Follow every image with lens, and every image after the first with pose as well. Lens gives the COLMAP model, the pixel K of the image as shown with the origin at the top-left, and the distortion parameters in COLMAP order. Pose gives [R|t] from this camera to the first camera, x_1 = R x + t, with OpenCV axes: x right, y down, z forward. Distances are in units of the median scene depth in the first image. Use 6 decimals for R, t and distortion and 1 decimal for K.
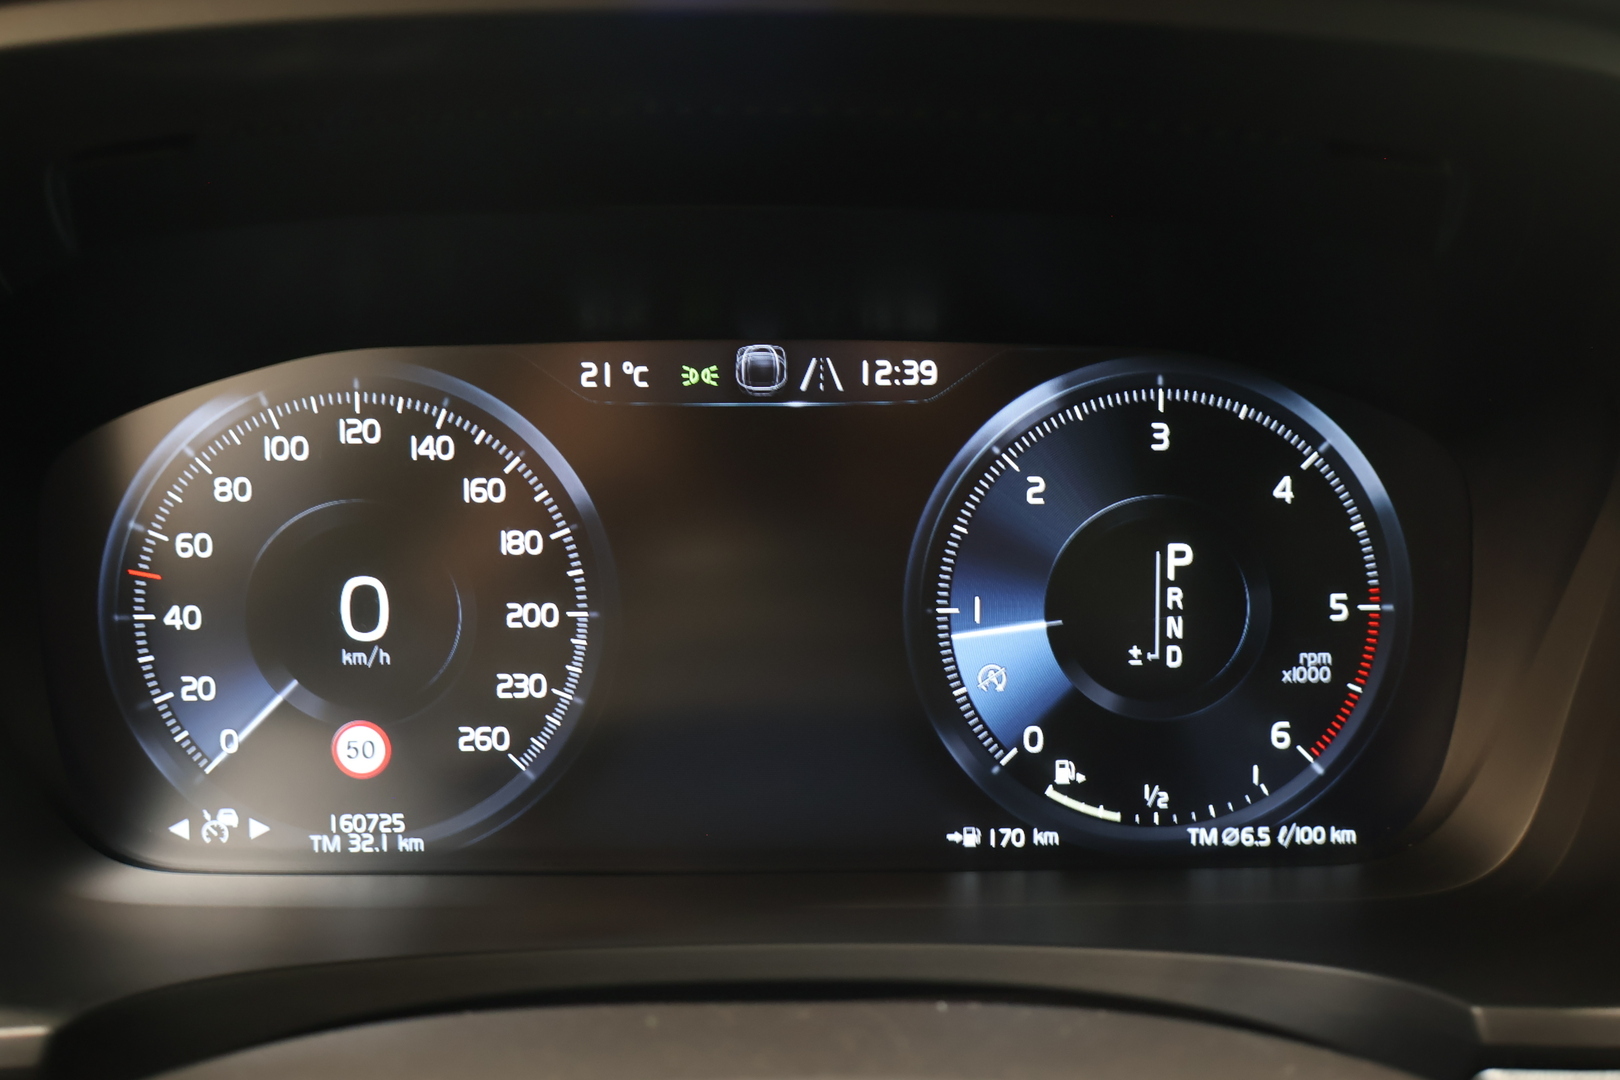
lens RADIAL K [[1999.1, 0, 809.4], [0, 1999.1, 544.3], [0, 0, 1]] dist [-0.022855, 0.000000]
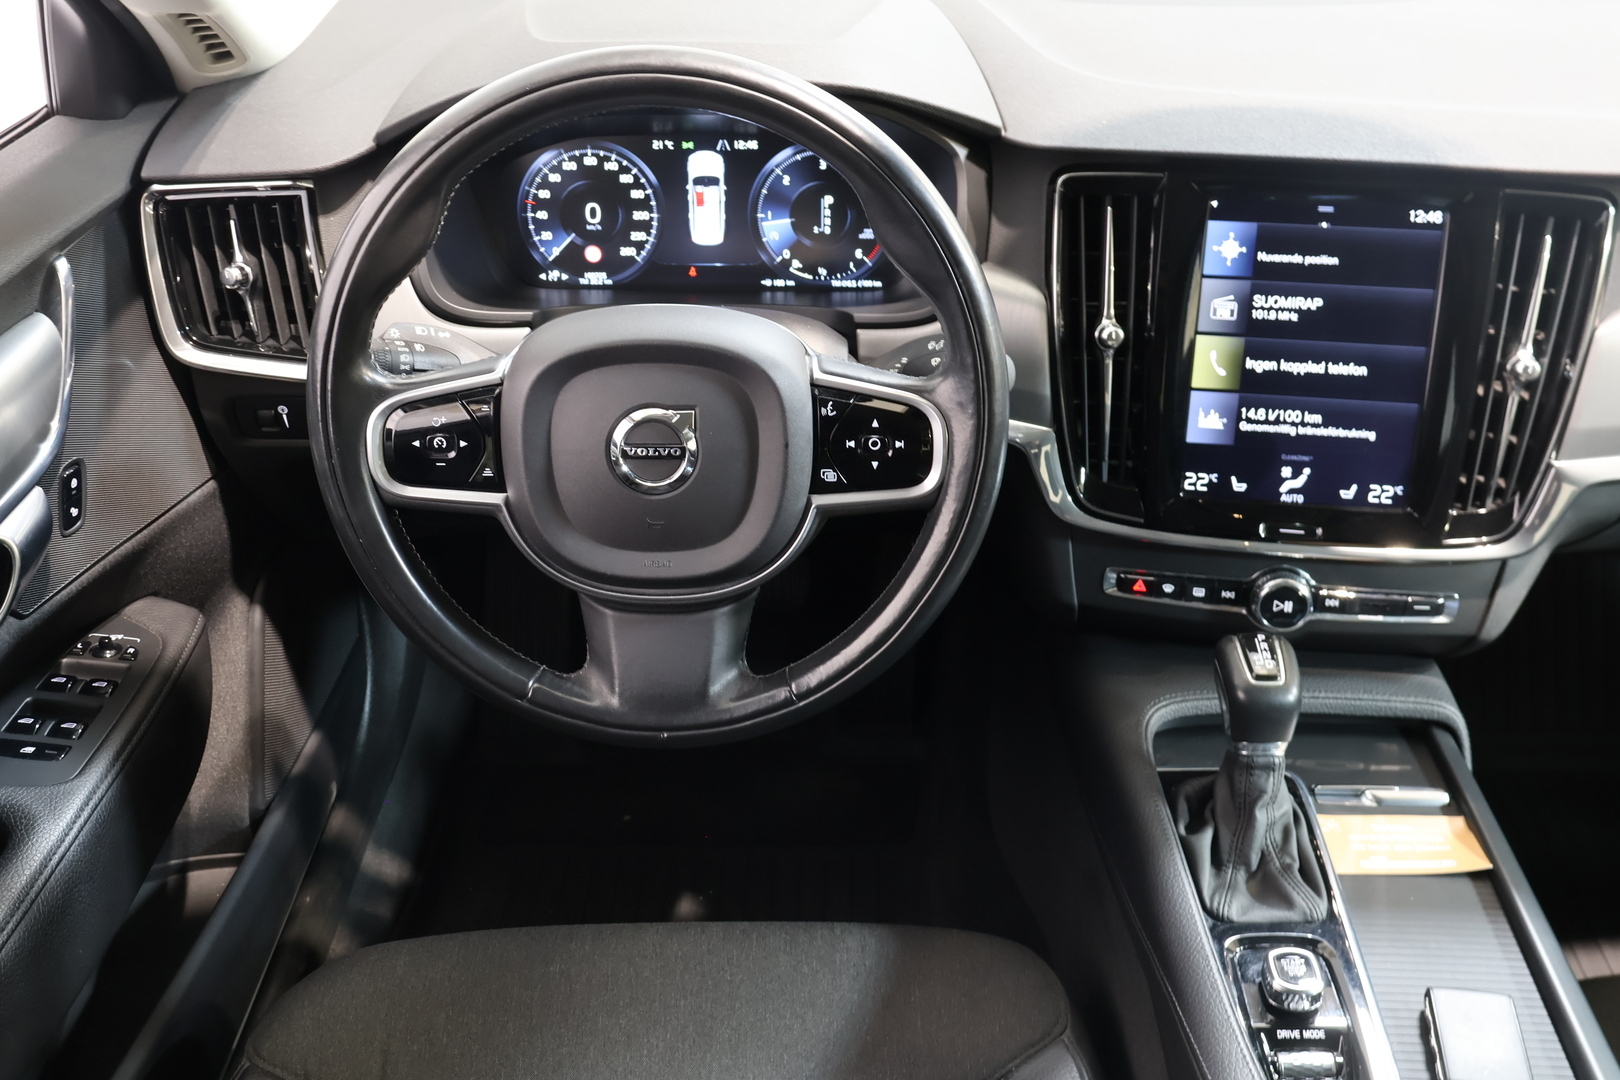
lens RADIAL K [[1622.1, 0, 813.5], [0, 1622.1, 532.8], [0, 0, 1]] dist [-0.004895, 0.000000]
pose [[0.995990, -0.018537, 0.087524, -0.096968], [0.008132, 0.993007, 0.117774, 0.253012], [-0.089095, -0.116590, 0.989176, -1.871232]]
